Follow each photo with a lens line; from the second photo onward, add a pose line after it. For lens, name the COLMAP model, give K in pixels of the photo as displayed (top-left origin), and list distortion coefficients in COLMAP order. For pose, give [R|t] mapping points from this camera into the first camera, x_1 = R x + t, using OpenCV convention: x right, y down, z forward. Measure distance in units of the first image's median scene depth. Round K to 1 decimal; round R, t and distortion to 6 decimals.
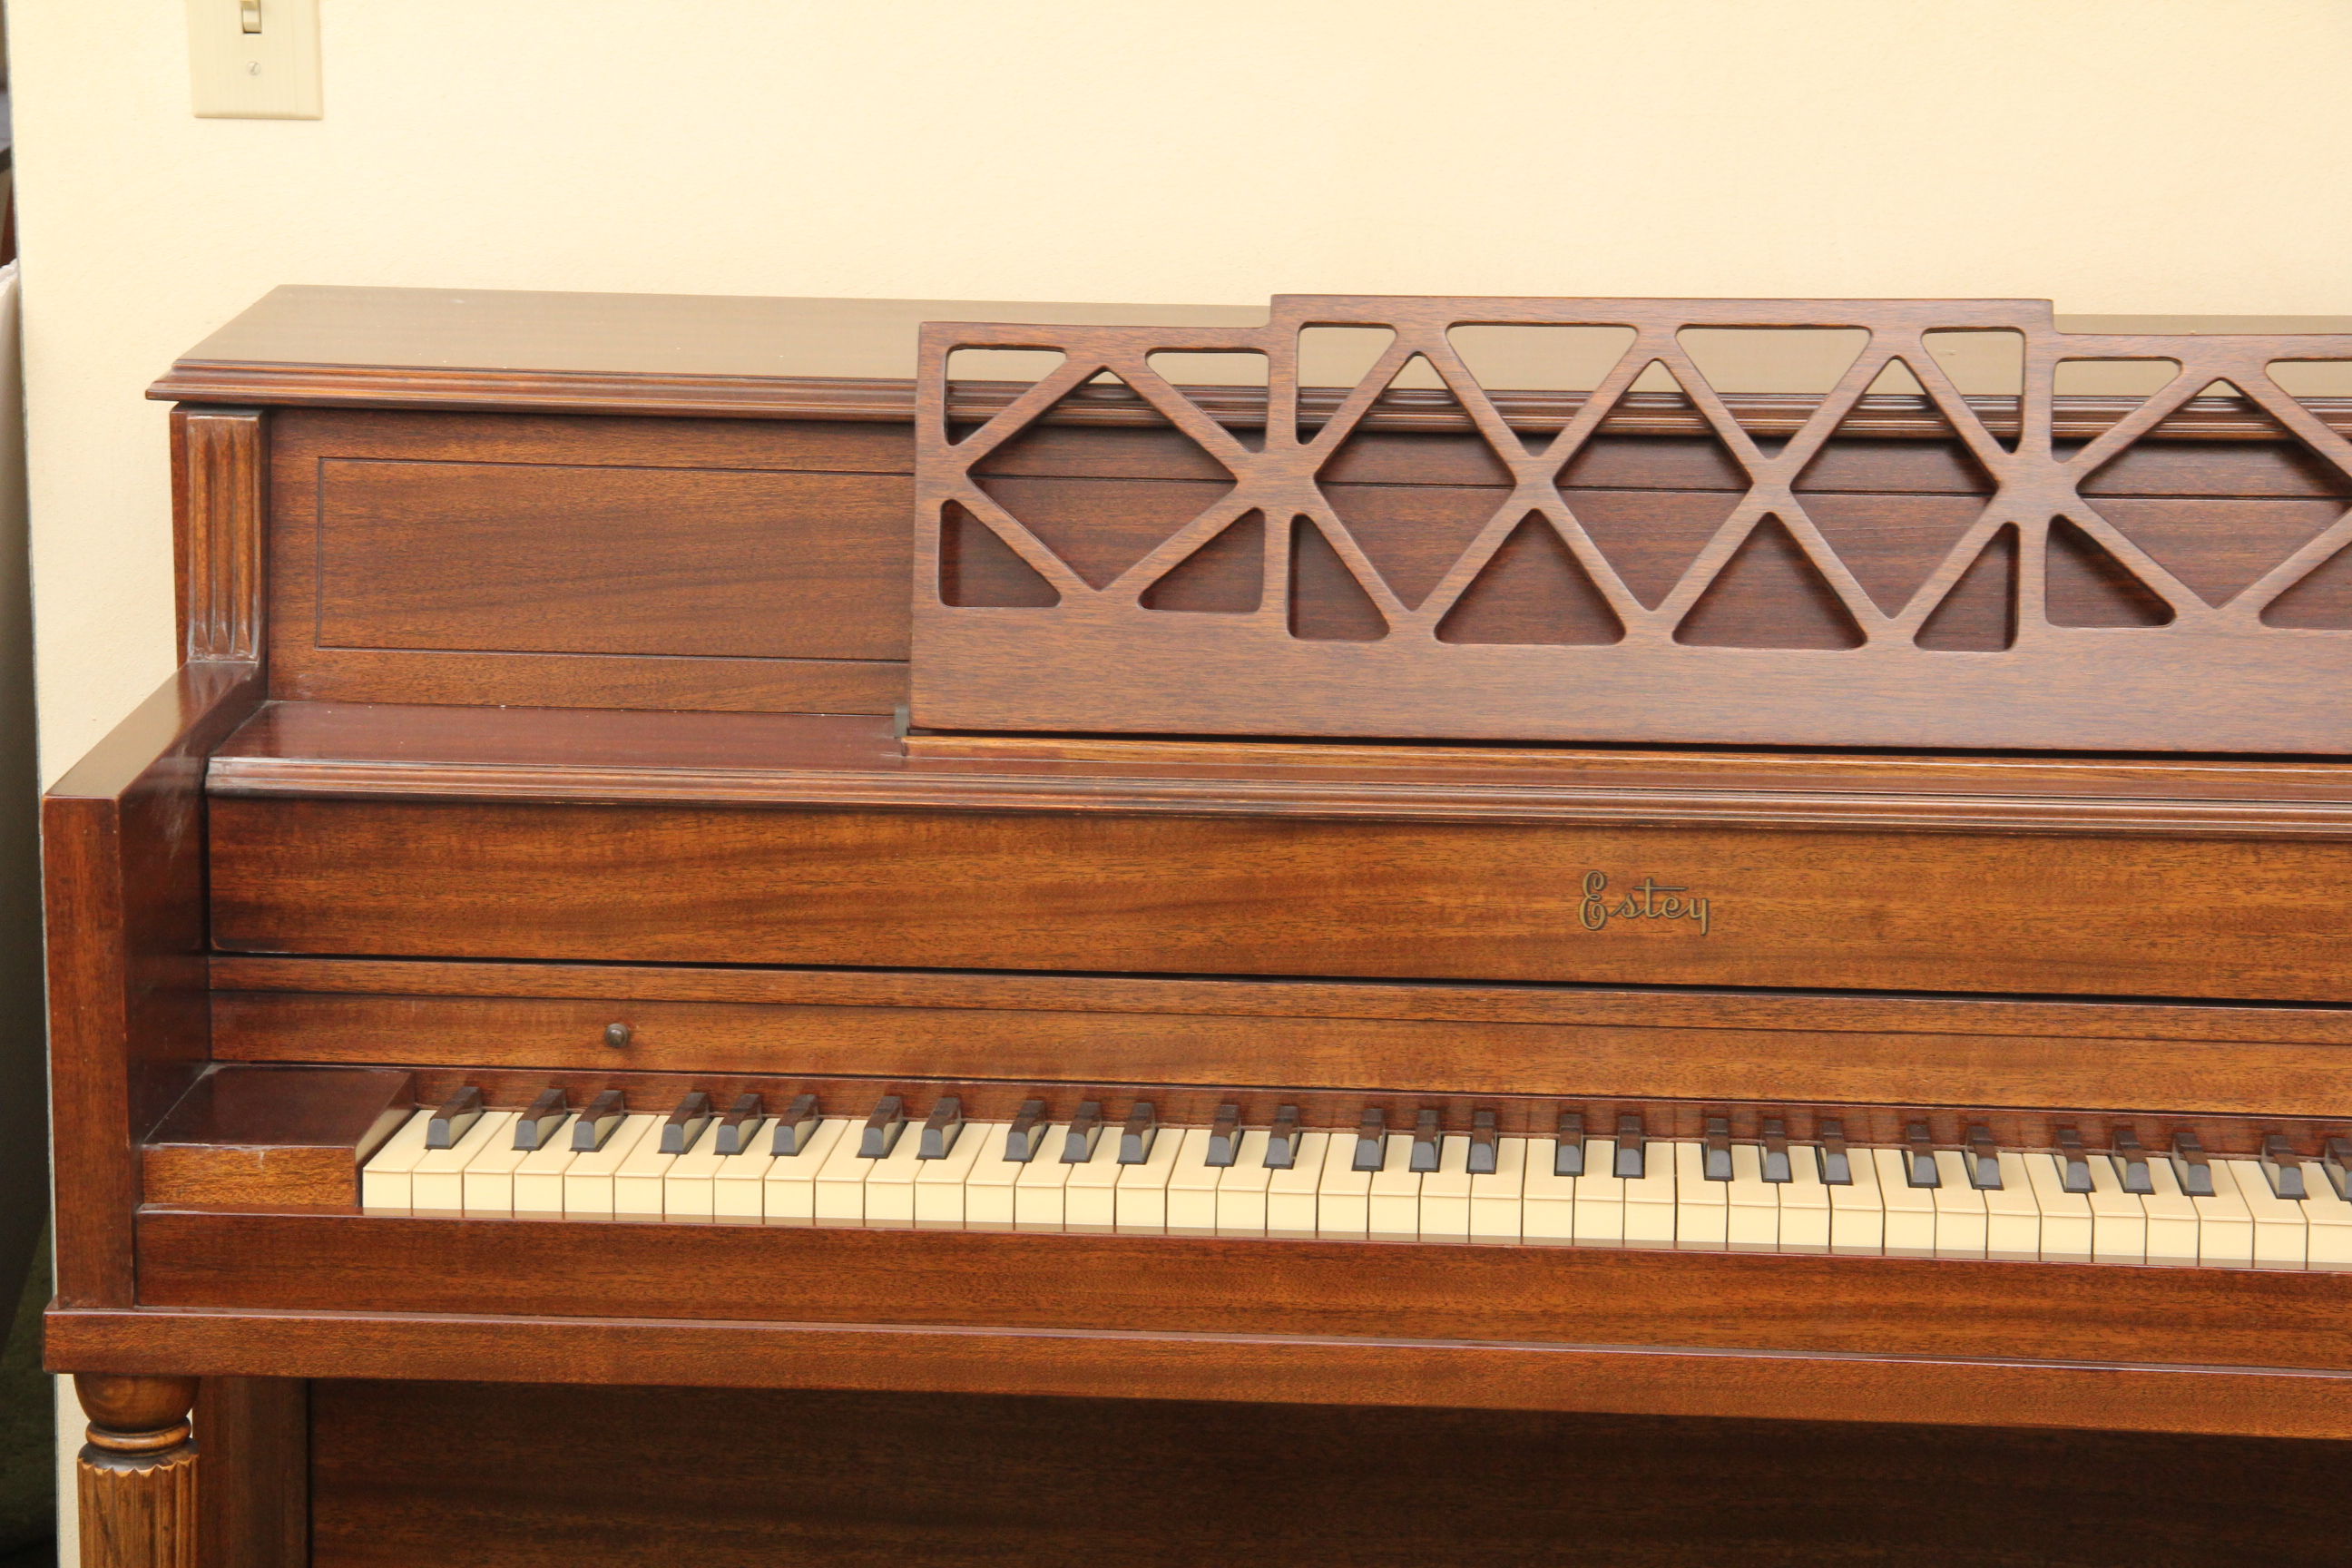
lens RADIAL K [[7031.2, 0, 1175.8], [0, 7031.2, 783.0], [0, 0, 1]] dist [0.412870, 0.000000]
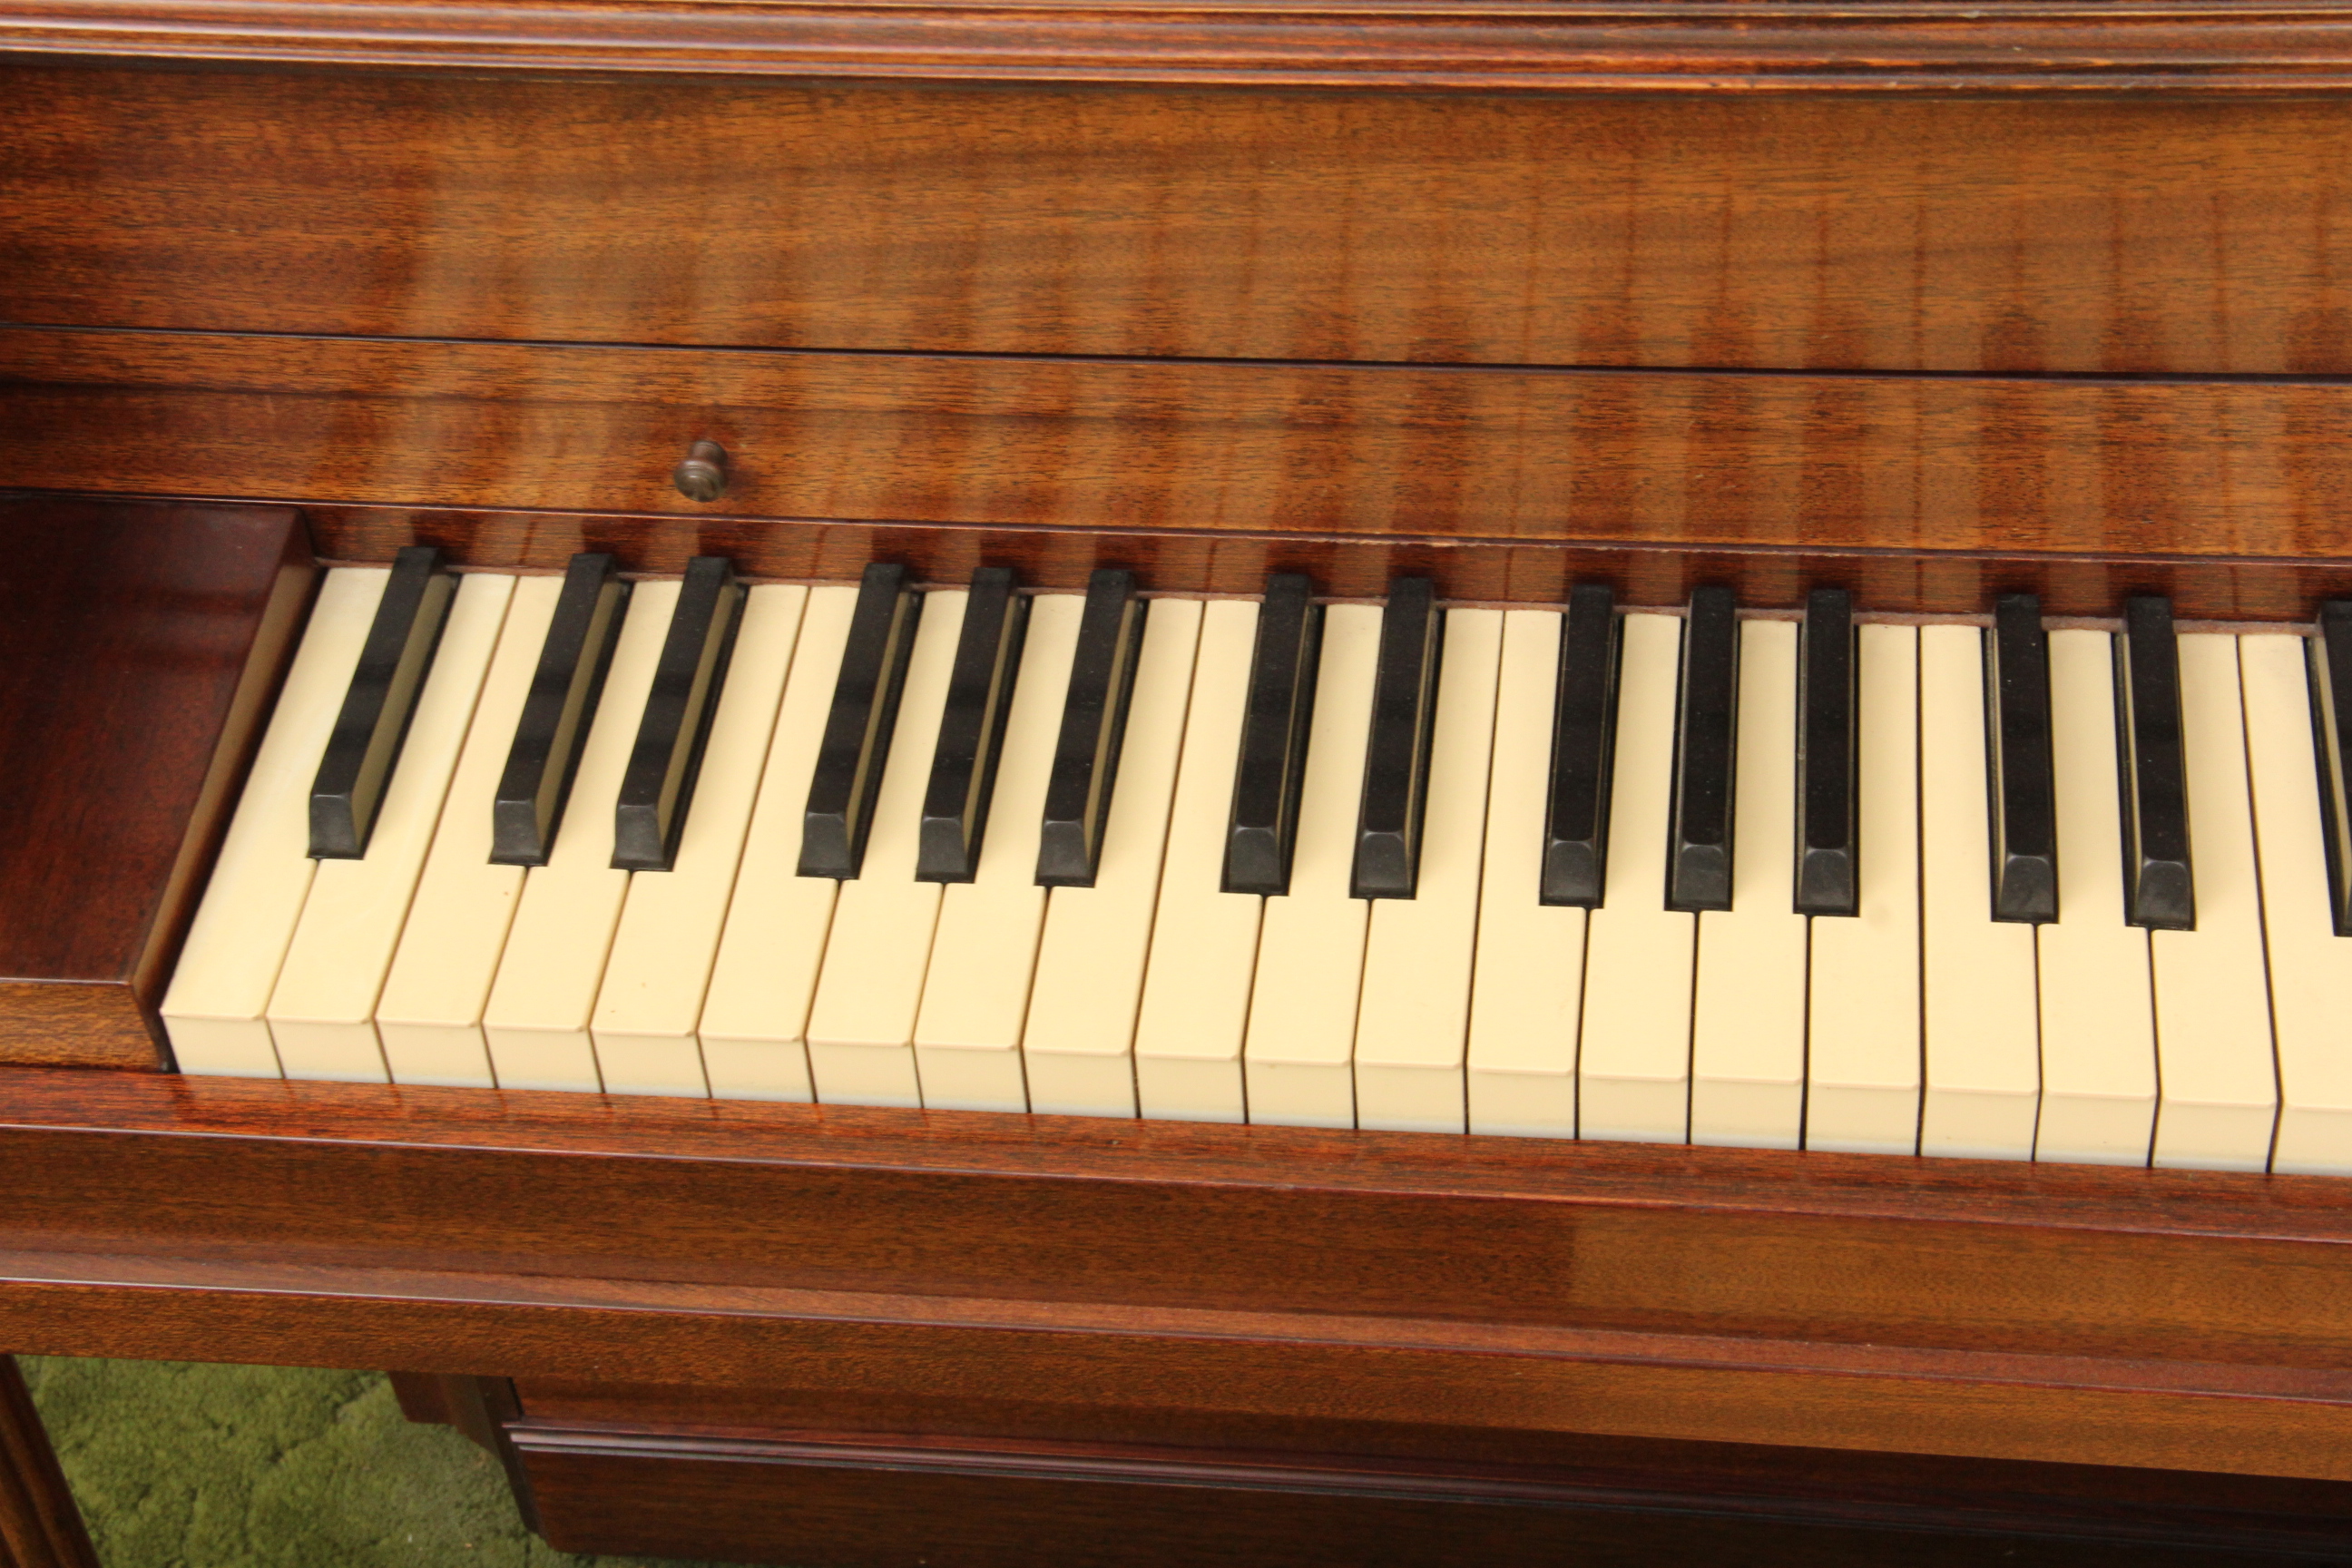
lens RADIAL K [[4472.5, 0, 1180.2], [0, 4472.5, 784.7], [0, 0, 1]] dist [0.234892, 0.000000]
pose [[0.996341, -0.023871, -0.082066, -0.023258], [0.068206, 0.800702, 0.595167, -0.124594], [0.051503, -0.598587, 0.799401, 0.752569]]
